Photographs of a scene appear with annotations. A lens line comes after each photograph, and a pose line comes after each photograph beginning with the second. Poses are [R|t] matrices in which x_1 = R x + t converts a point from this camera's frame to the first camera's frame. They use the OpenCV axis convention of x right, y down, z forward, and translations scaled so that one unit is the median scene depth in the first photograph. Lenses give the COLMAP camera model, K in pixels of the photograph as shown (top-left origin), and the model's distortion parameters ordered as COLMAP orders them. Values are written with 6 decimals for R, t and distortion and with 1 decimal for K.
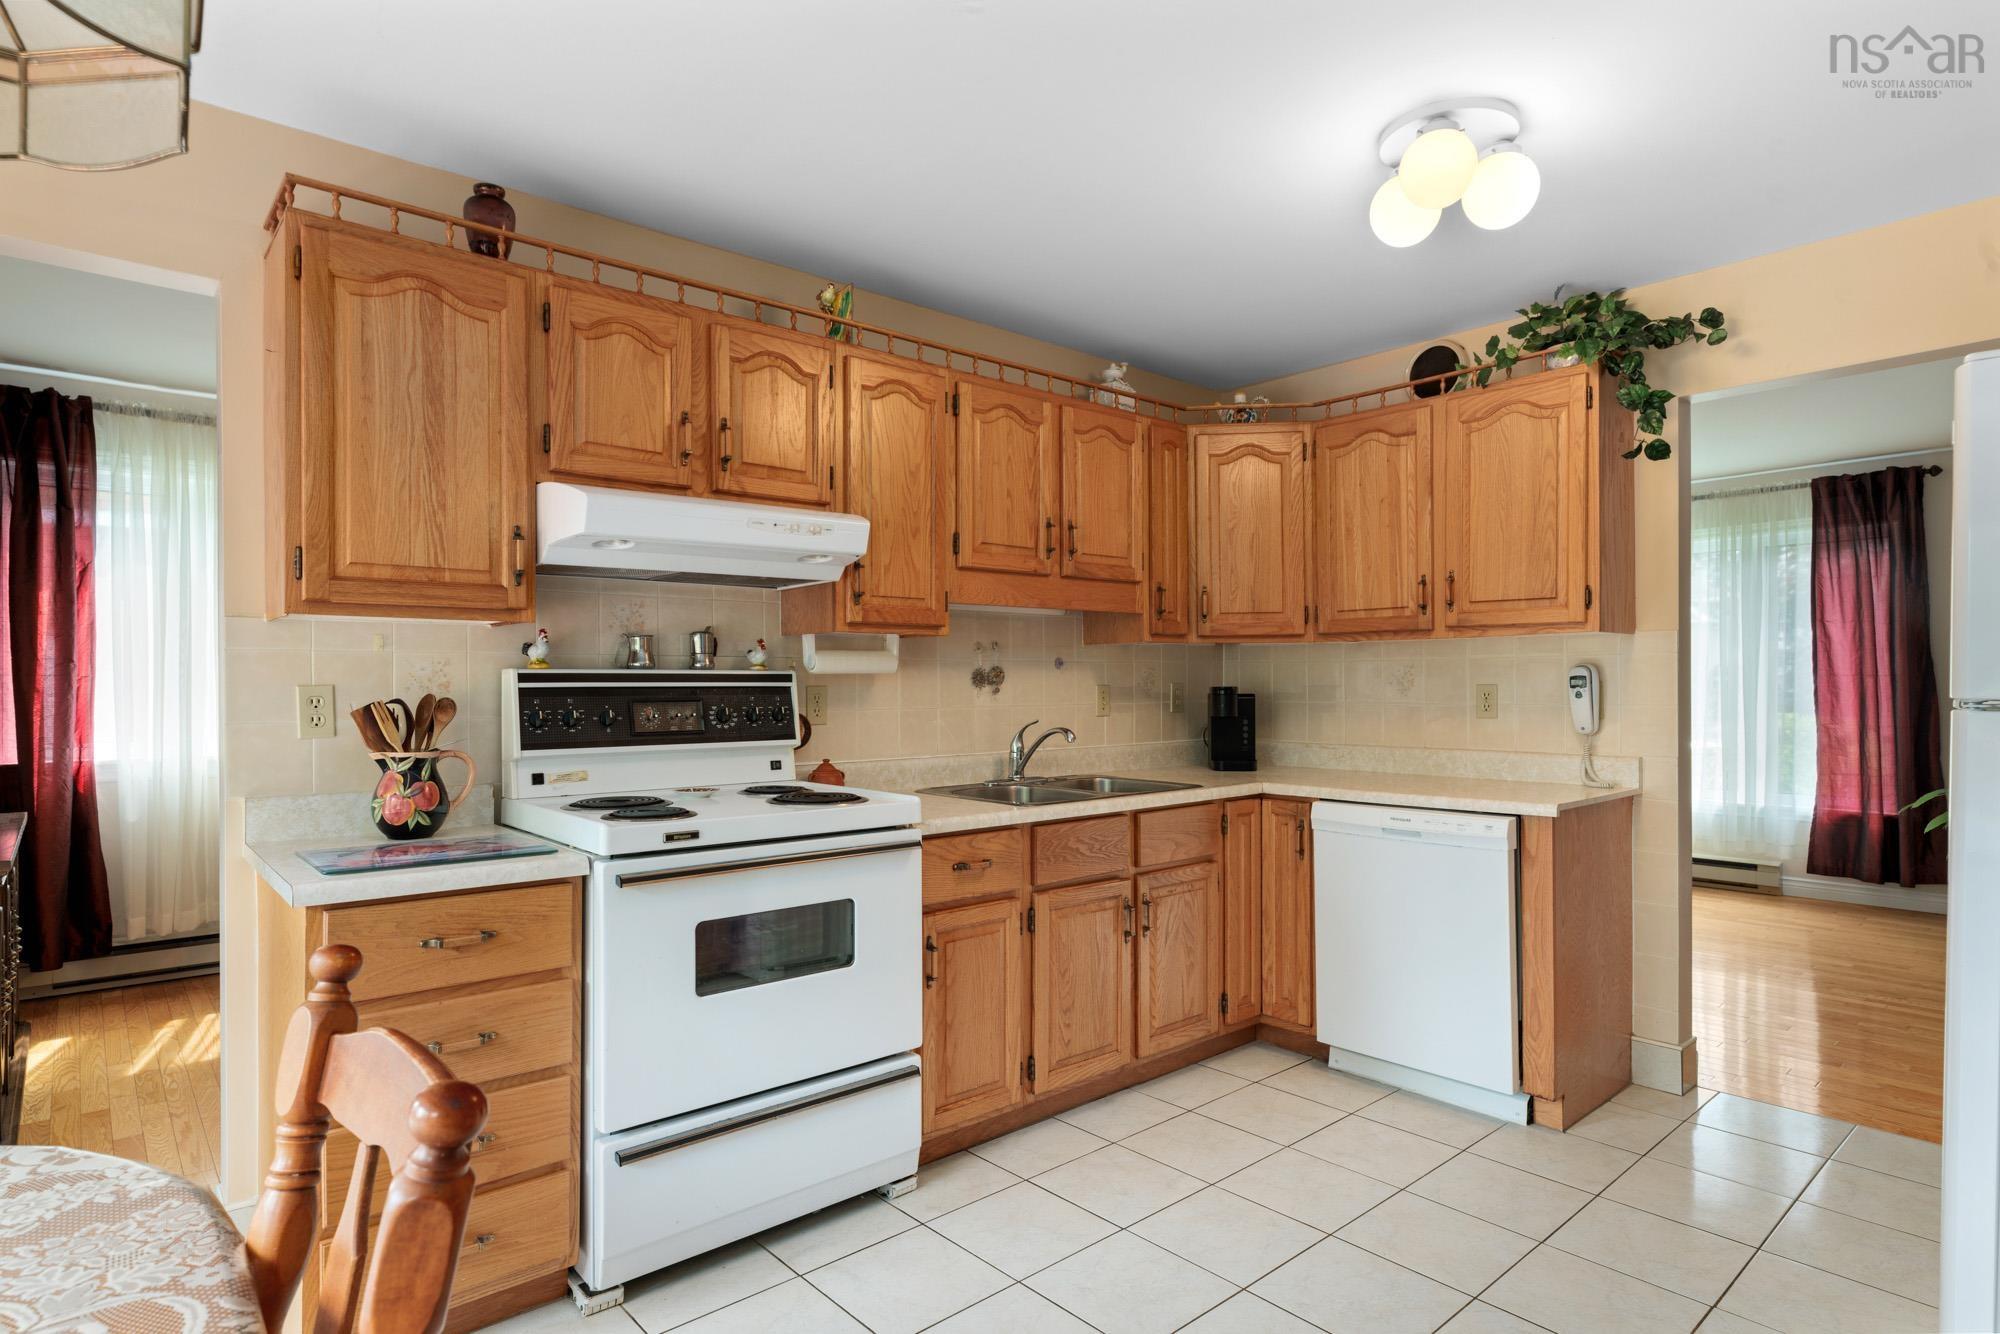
lens RADIAL K [[1094.2, 0, 993.9], [0, 1094.2, 679.9], [0, 0, 1]] dist [0.004084, 0.000124]
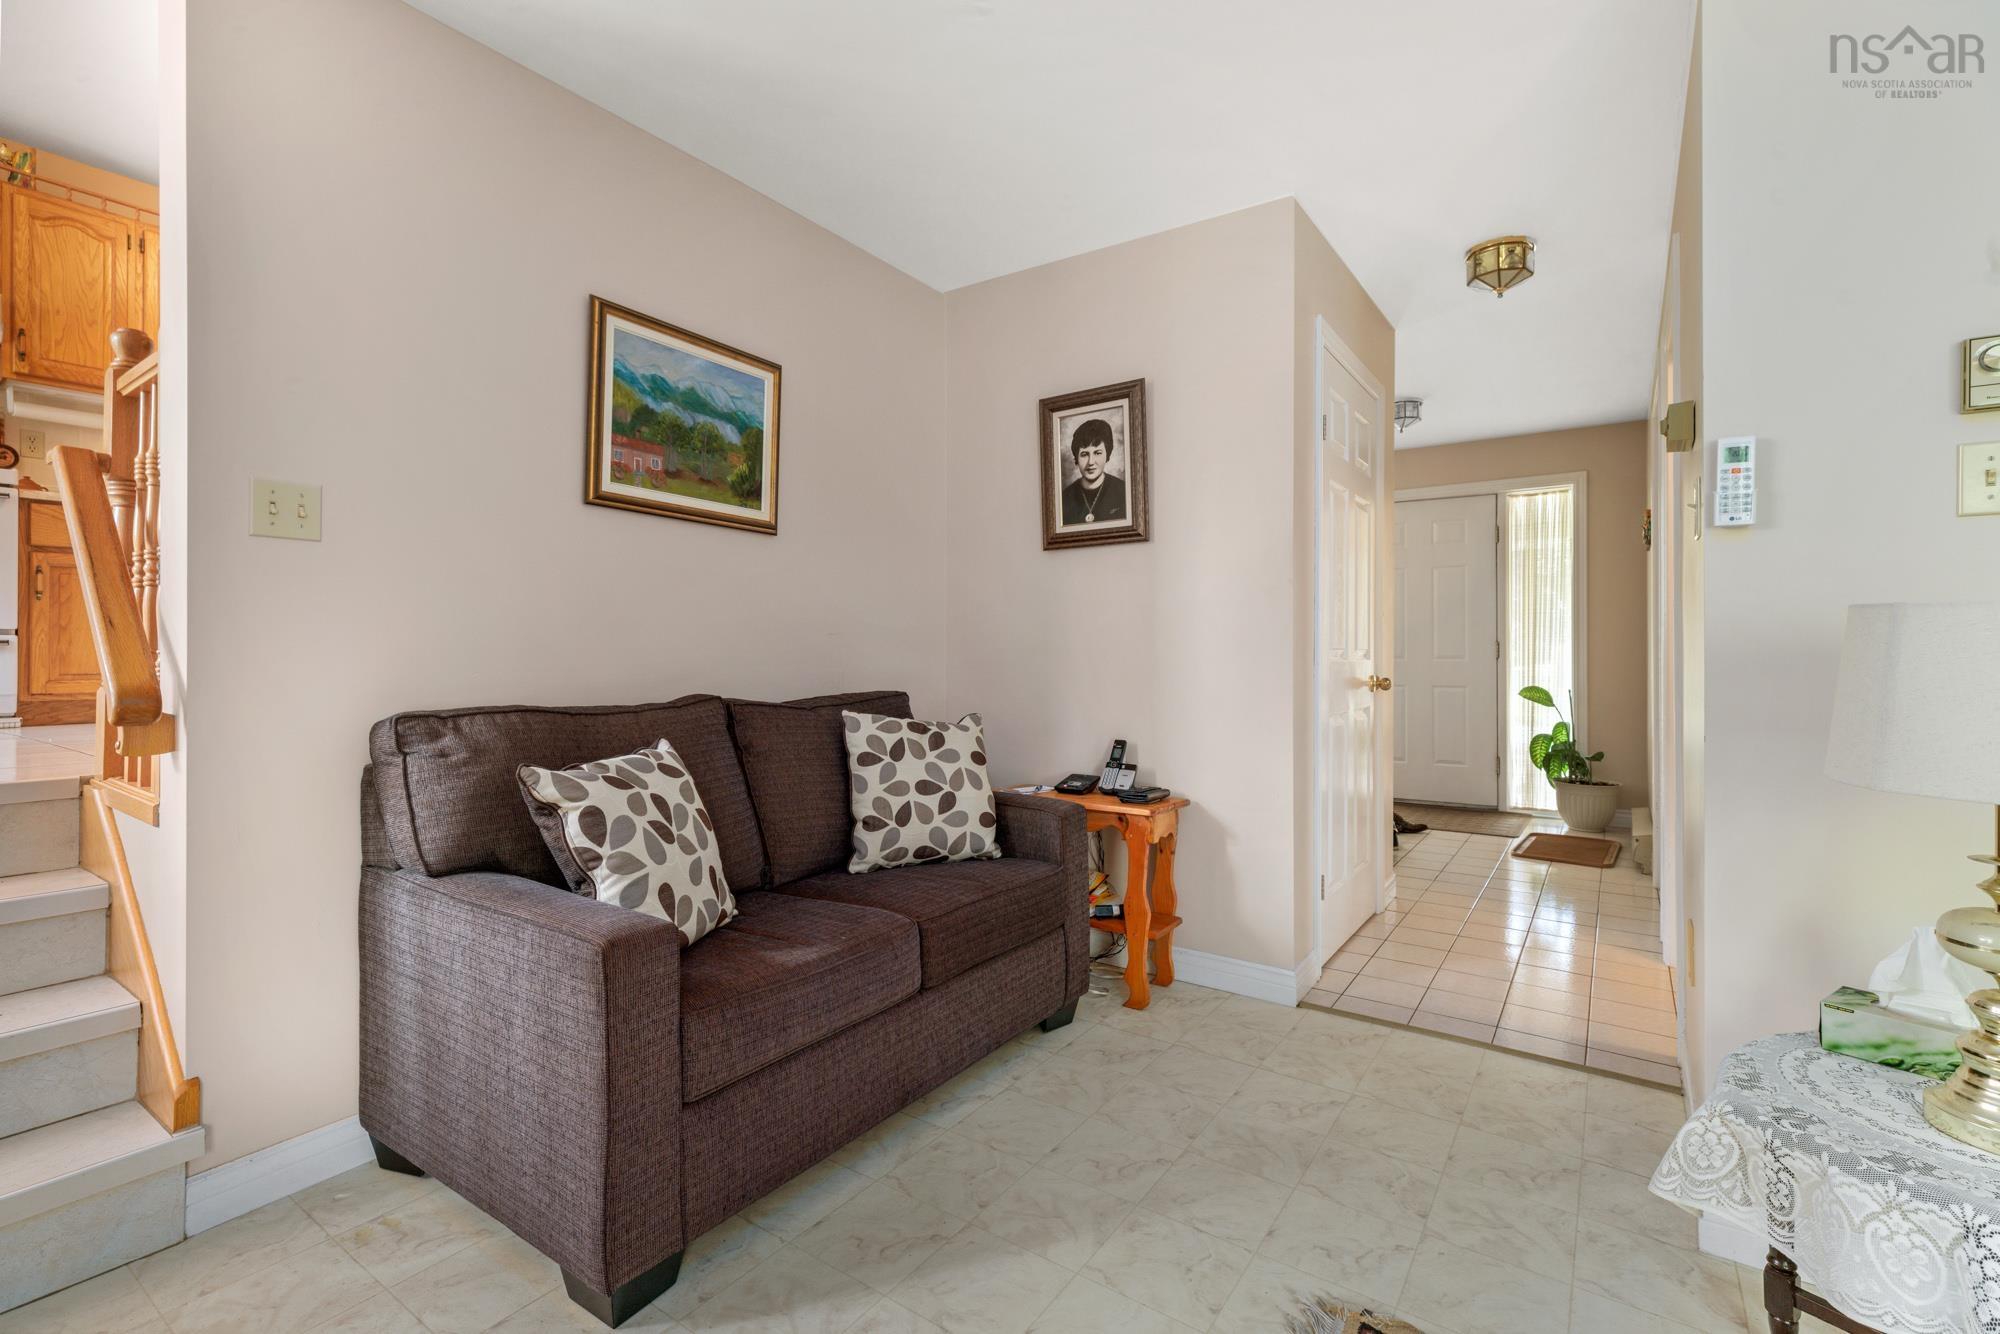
lens RADIAL K [[899.8, 0, 999.1], [0, 899.8, 649.0], [0, 0, 1]] dist [0.009125, 0.000646]
pose [[0.974711, 0.000949, 0.223466, 1.072197], [0.000119, 0.999989, -0.004765, 0.394964], [-0.223468, 0.004671, 0.974700, -0.603433]]
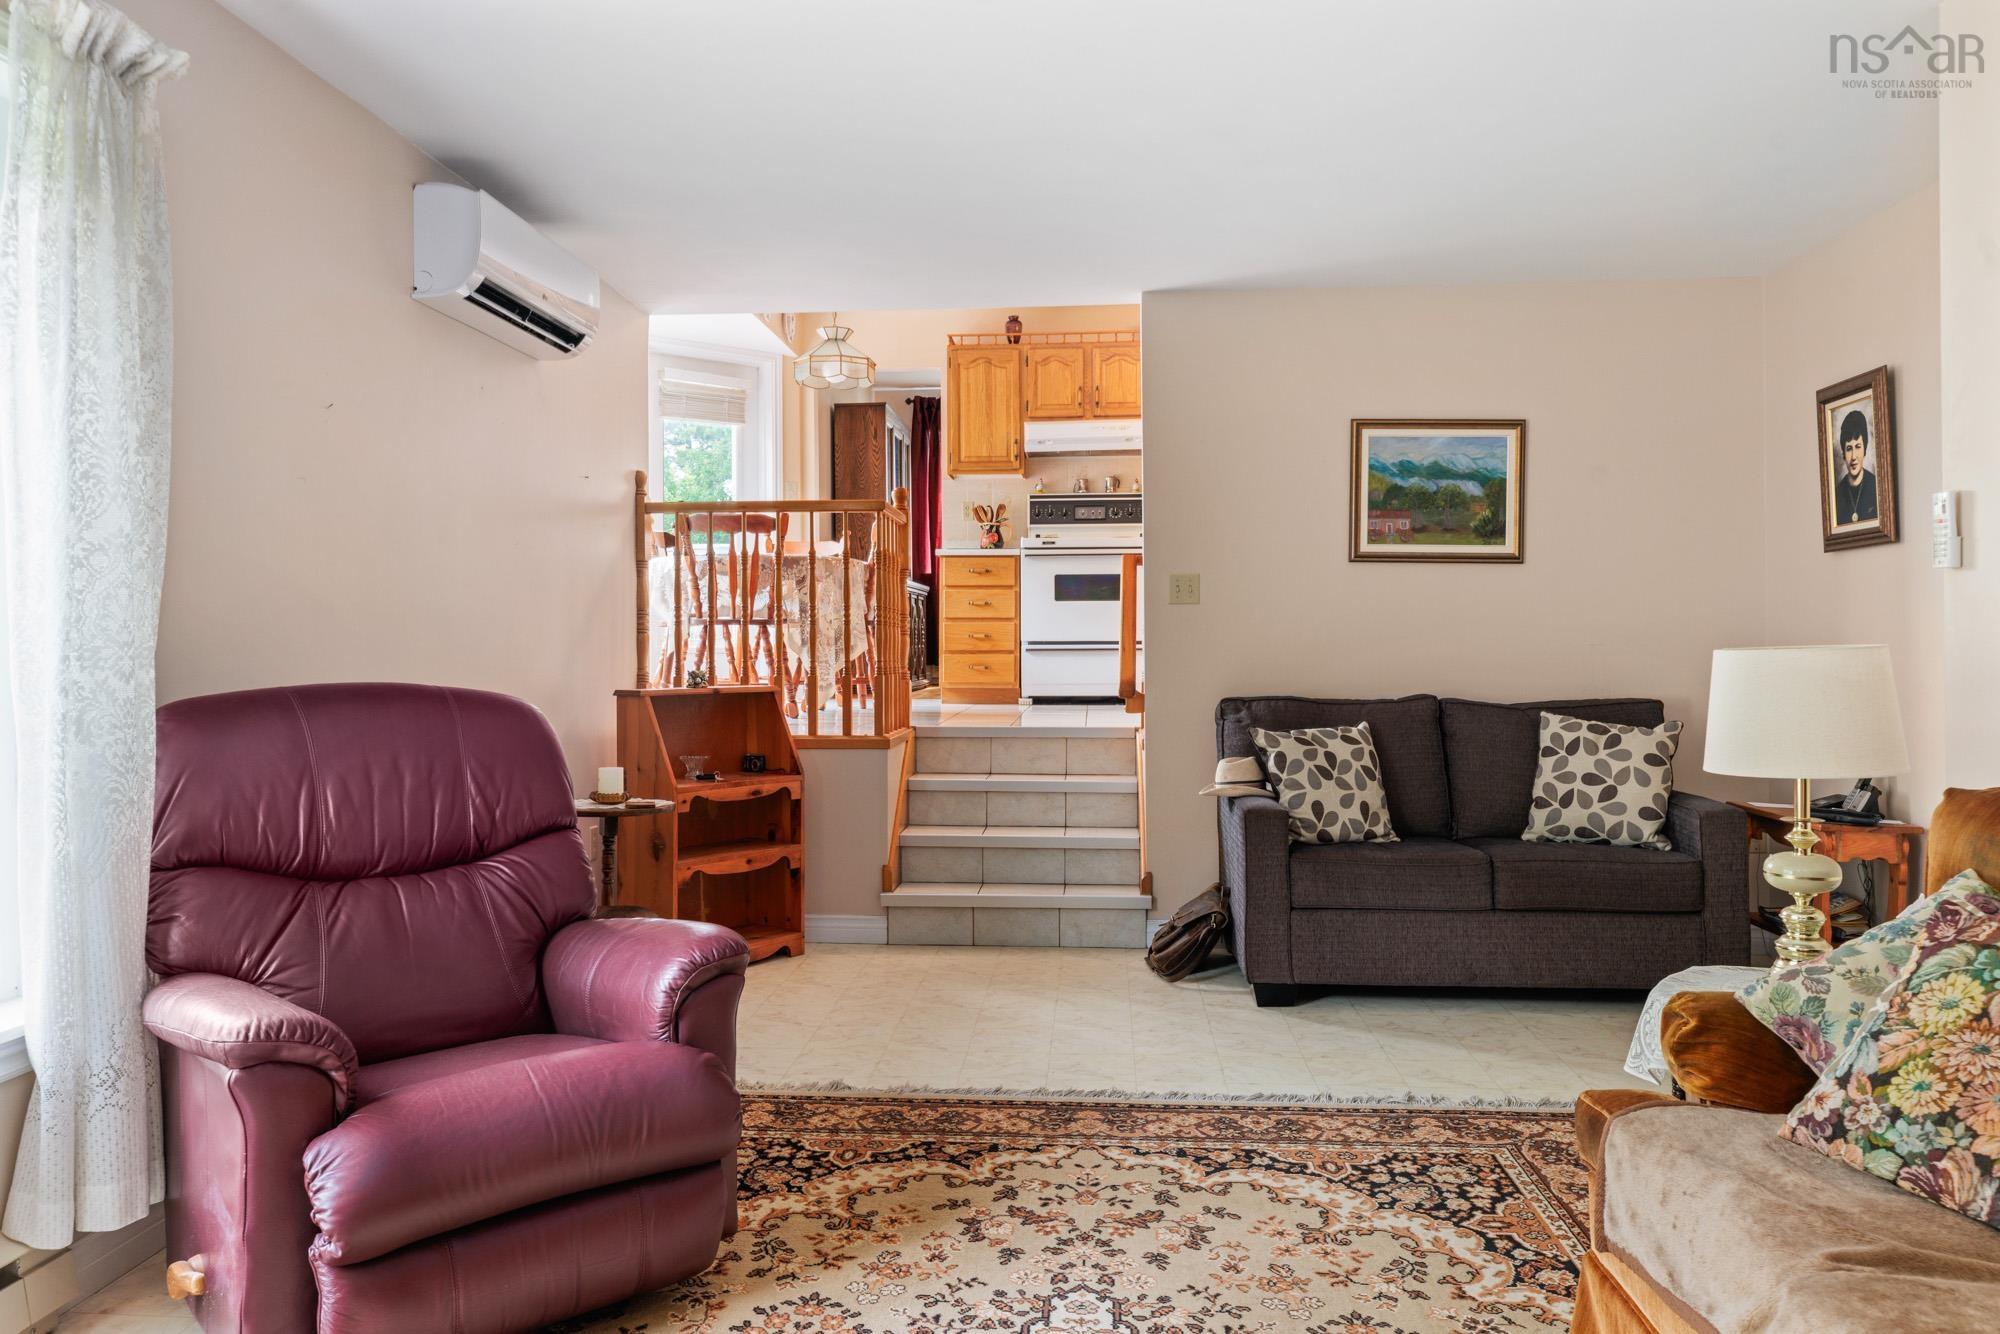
lens RADIAL K [[1412.5, 0, 1000.0], [0, 1412.5, 667.0], [0, 0, 1]] dist [-0.001469, -0.000340]
pose [[0.694986, 0.007998, -0.718979, 2.021605], [0.004158, 0.999877, 0.015142, 0.365915], [0.719011, -0.013513, 0.694867, -1.460223]]
